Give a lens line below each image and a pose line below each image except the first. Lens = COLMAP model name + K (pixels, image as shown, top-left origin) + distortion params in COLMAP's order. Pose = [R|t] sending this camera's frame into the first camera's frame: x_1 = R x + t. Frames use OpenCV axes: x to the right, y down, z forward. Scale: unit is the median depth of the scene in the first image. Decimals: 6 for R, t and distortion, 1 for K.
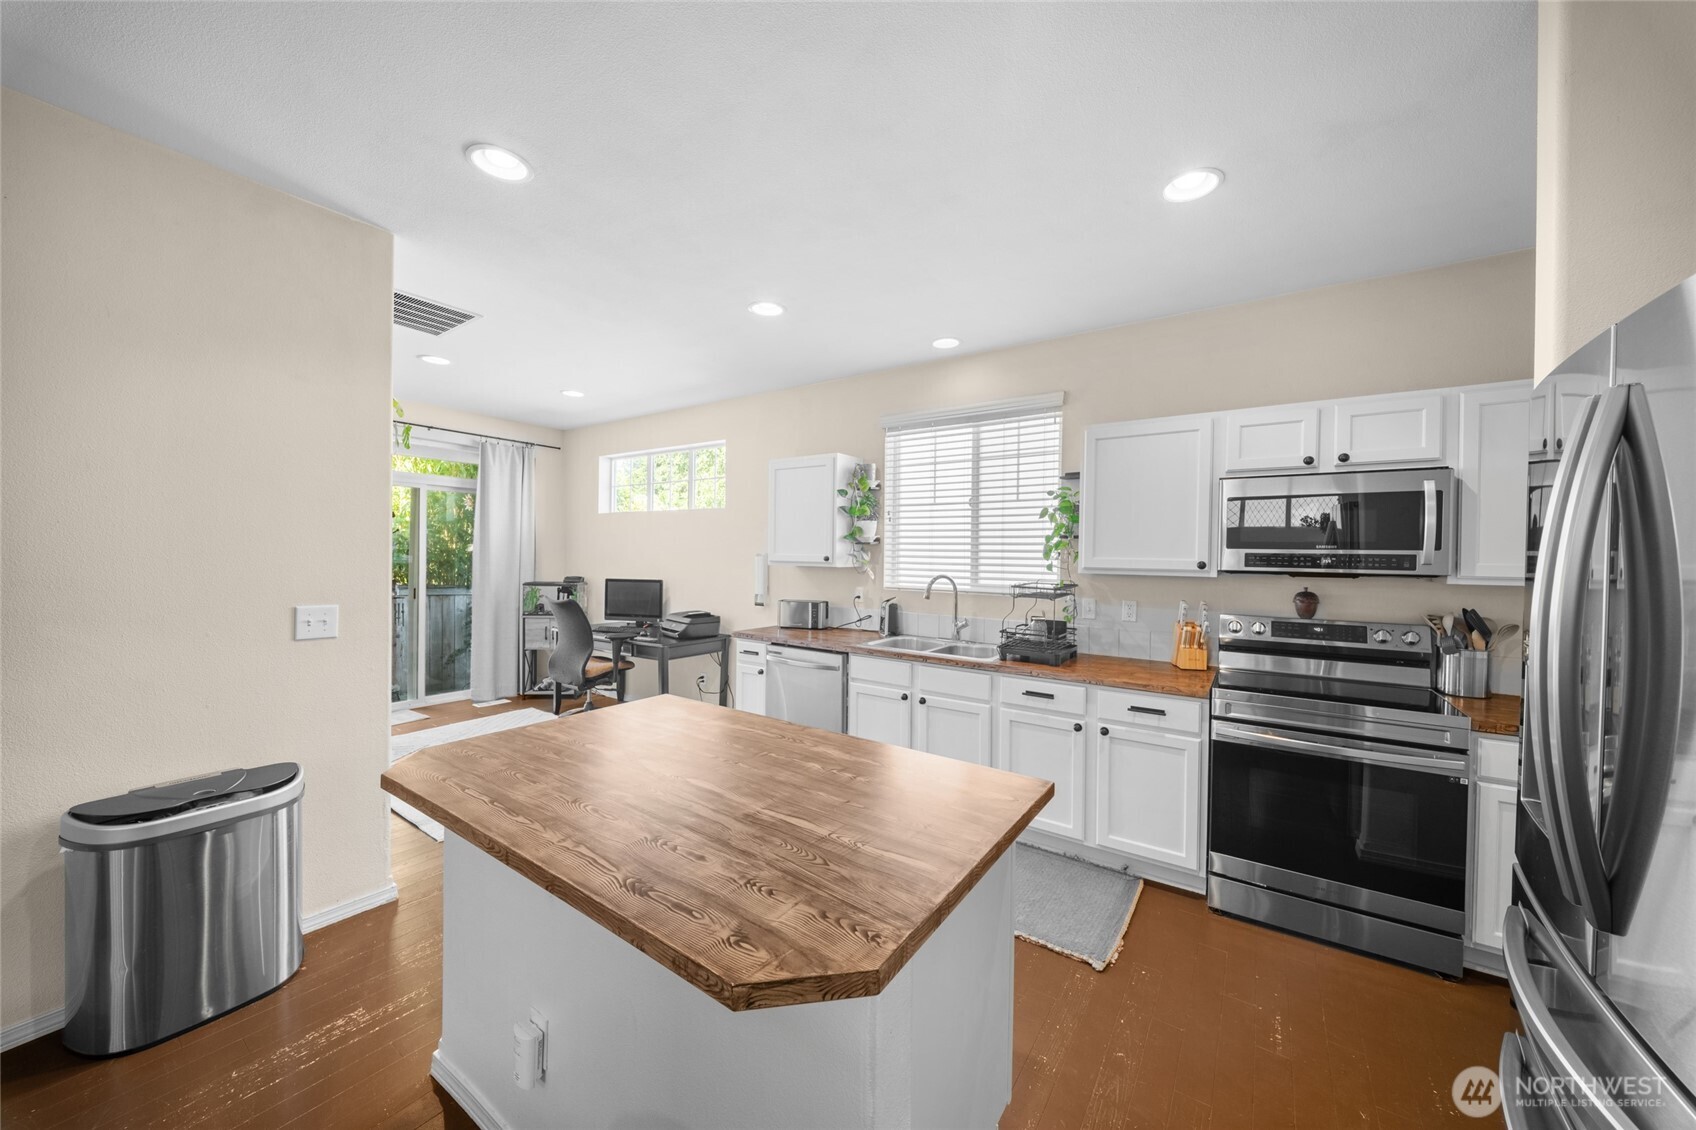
lens RADIAL K [[604.1, 0, 852.6], [0, 604.1, 561.9], [0, 0, 1]] dist [-0.002571, -0.002175]
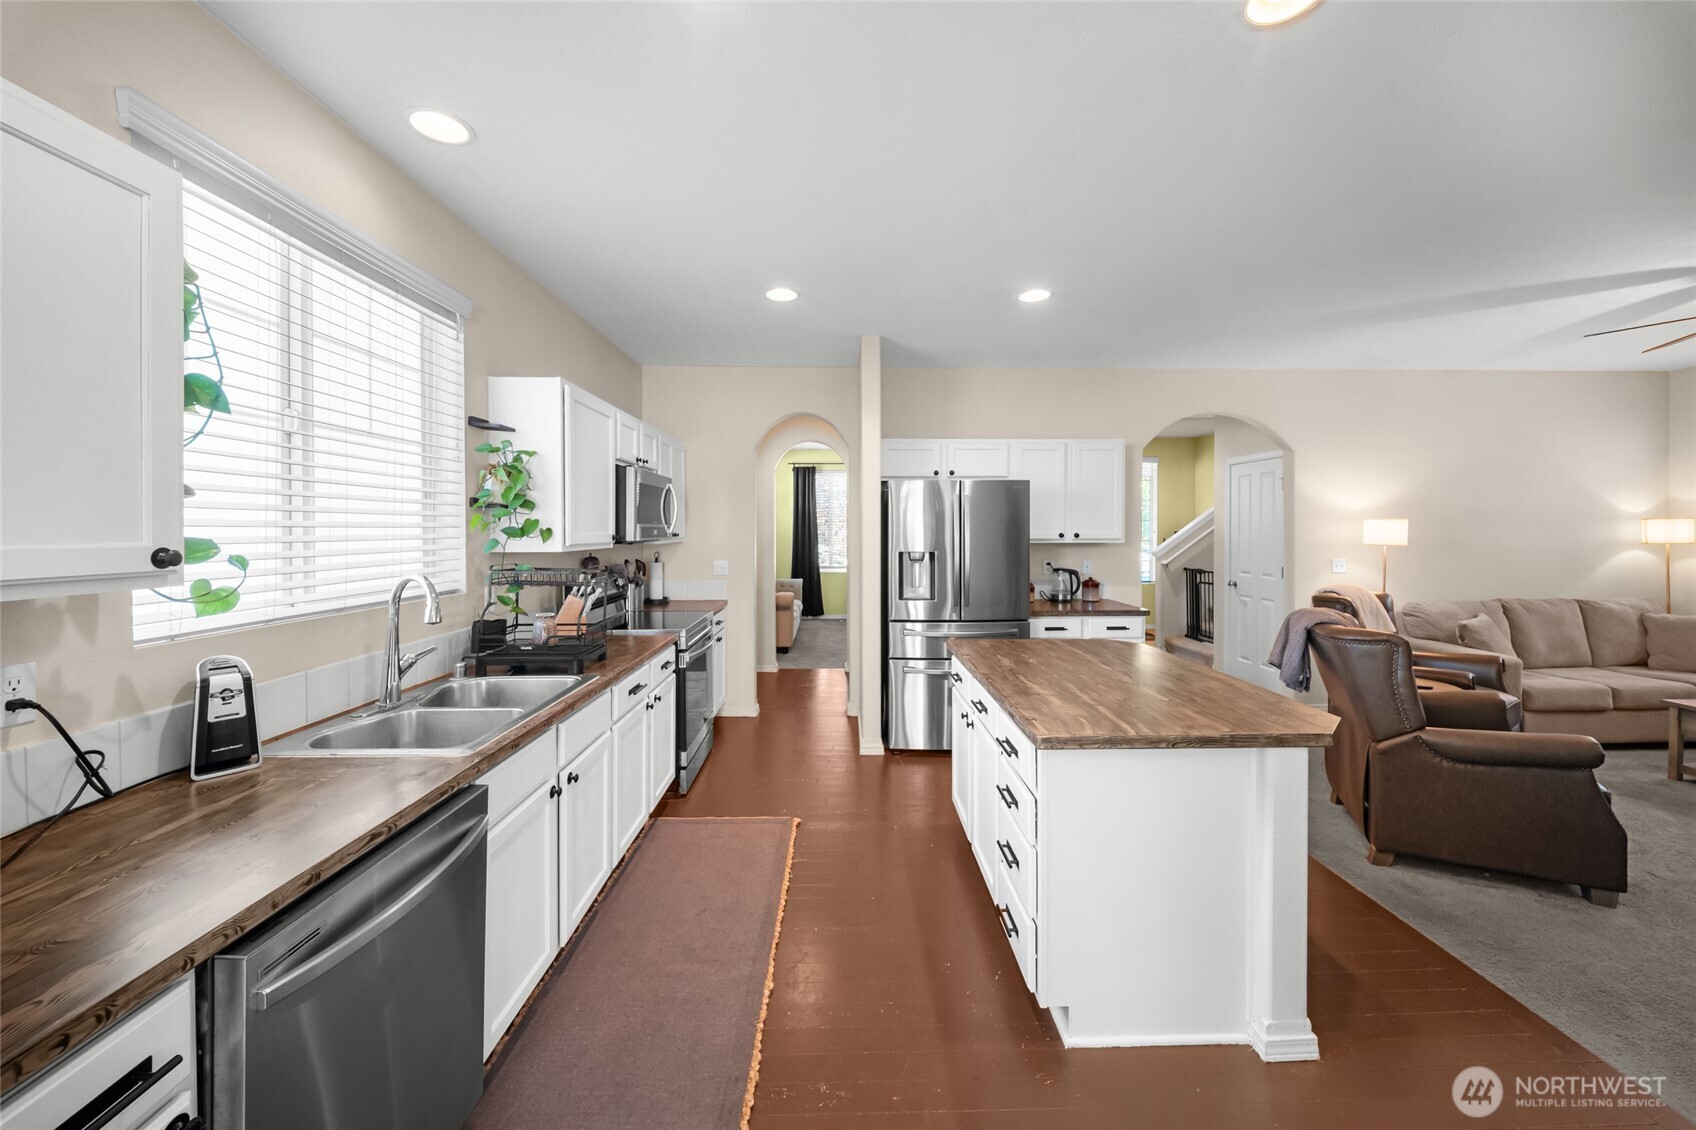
lens RADIAL K [[604.1, 0, 882.4], [0, 604.1, 536.1], [0, 0, 1]] dist [-0.002571, -0.002175]
pose [[-0.616277, -0.023394, 0.787182, -0.372823], [0.000864, 0.999538, 0.030380, -0.018806], [-0.787529, 0.019403, -0.615972, 0.774360]]
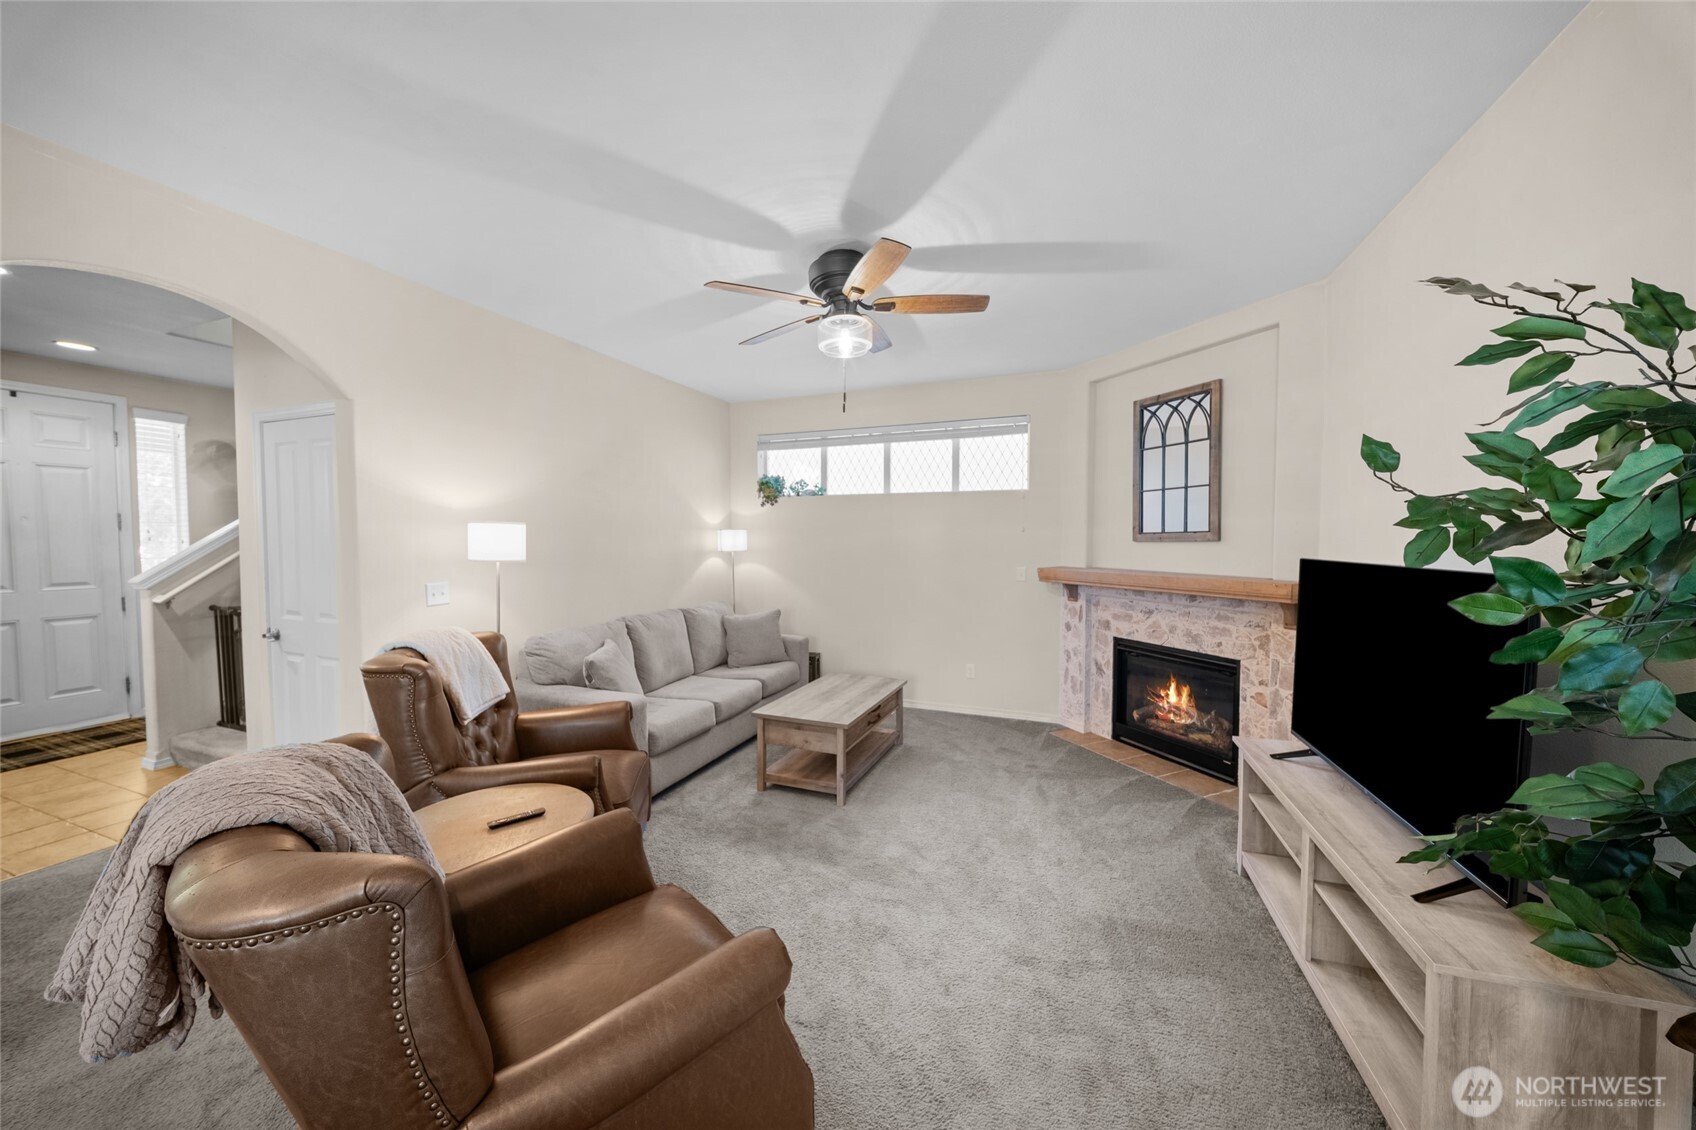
lens RADIAL K [[604.1, 0, 839.0], [0, 604.1, 570.0], [0, 0, 1]] dist [-0.002571, -0.002175]
pose [[-0.971301, -0.004531, -0.237810, -0.312493], [-0.018836, 0.998144, 0.057914, -0.009177], [0.237106, 0.060731, -0.969584, 0.242628]]
